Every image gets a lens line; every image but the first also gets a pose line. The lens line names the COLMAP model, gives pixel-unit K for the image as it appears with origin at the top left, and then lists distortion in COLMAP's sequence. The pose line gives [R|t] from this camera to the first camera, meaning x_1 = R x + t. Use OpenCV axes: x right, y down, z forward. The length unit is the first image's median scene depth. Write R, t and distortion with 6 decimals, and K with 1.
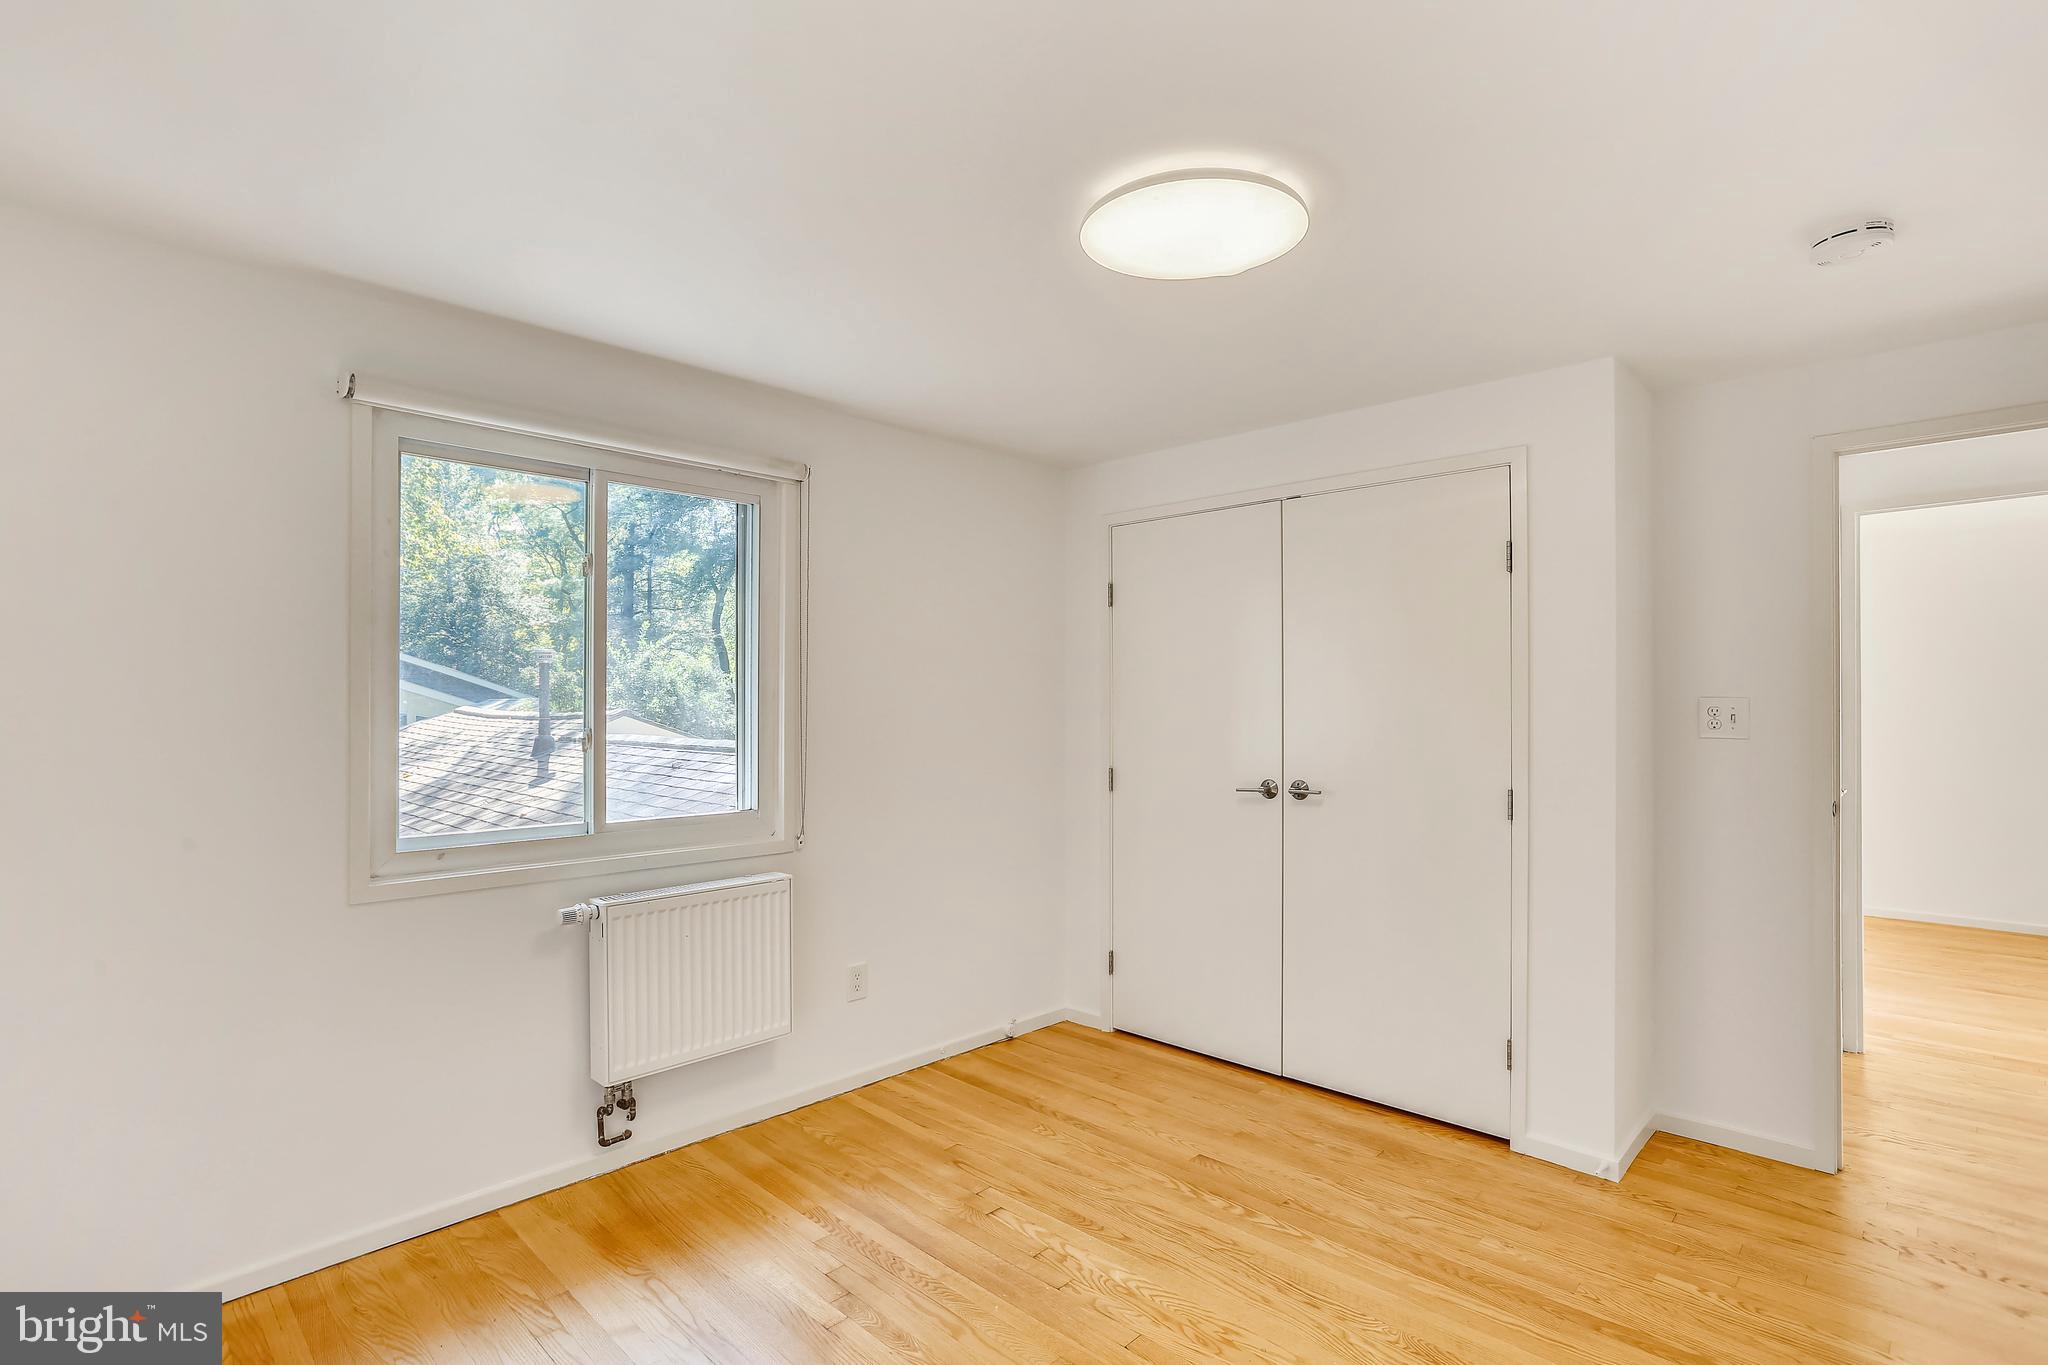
lens RADIAL K [[963.2, 0, 1010.9], [0, 963.2, 691.5], [0, 0, 1]] dist [-0.058001, 0.033034]
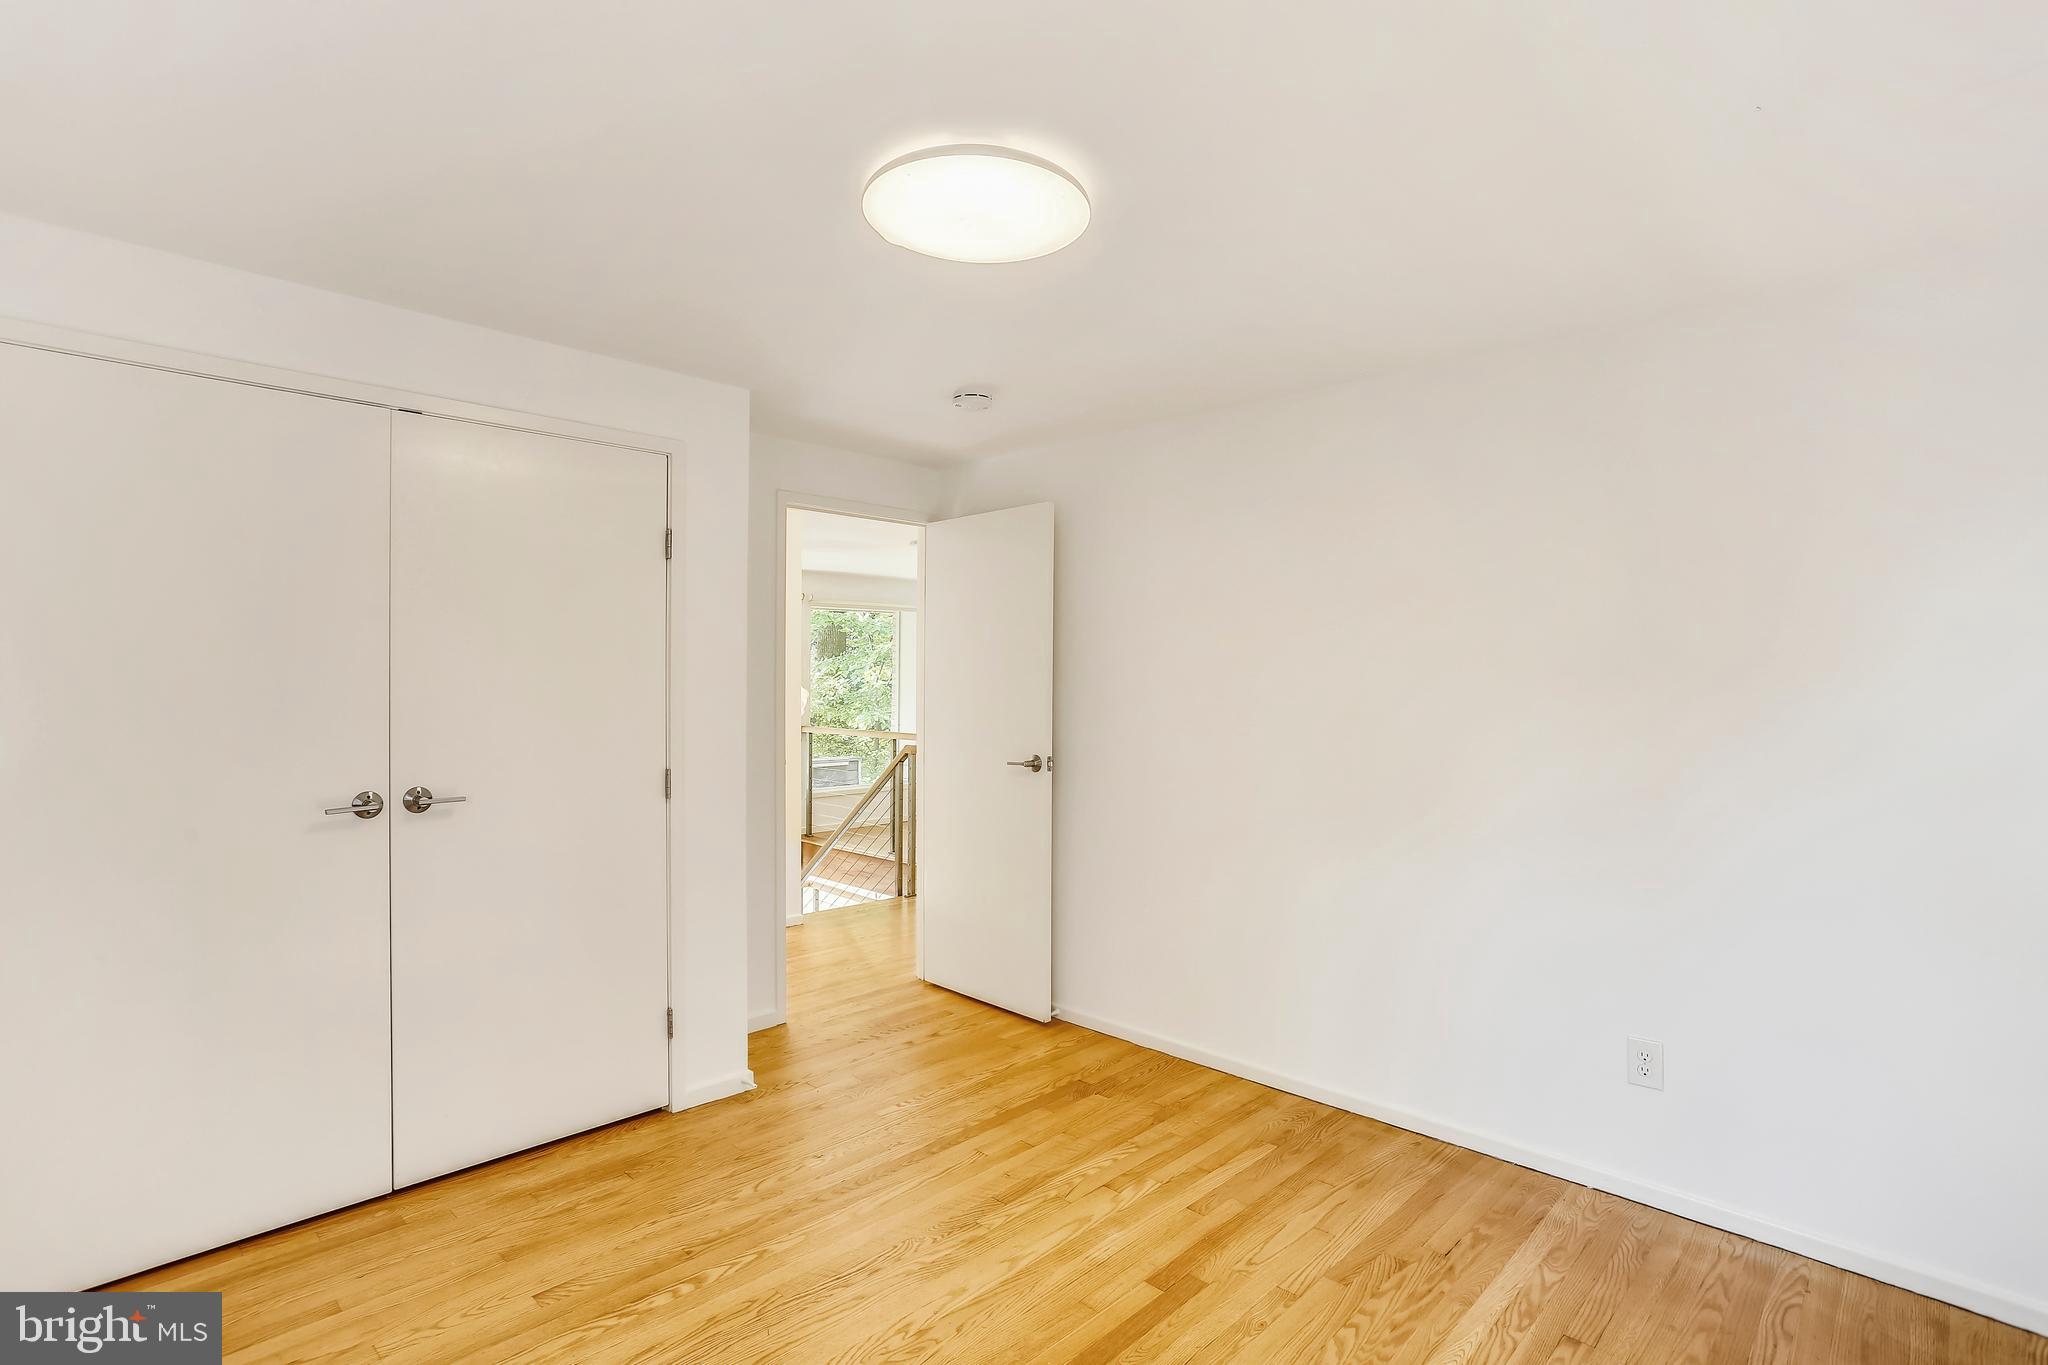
lens RADIAL K [[963.2, 0, 1010.9], [0, 963.2, 691.5], [0, 0, 1]] dist [-0.058001, 0.033034]
pose [[0.023306, -0.000806, 0.999728, -0.506879], [-0.012726, 0.999918, 0.001103, 0.012522], [-0.999647, -0.012748, 0.023294, 0.601662]]
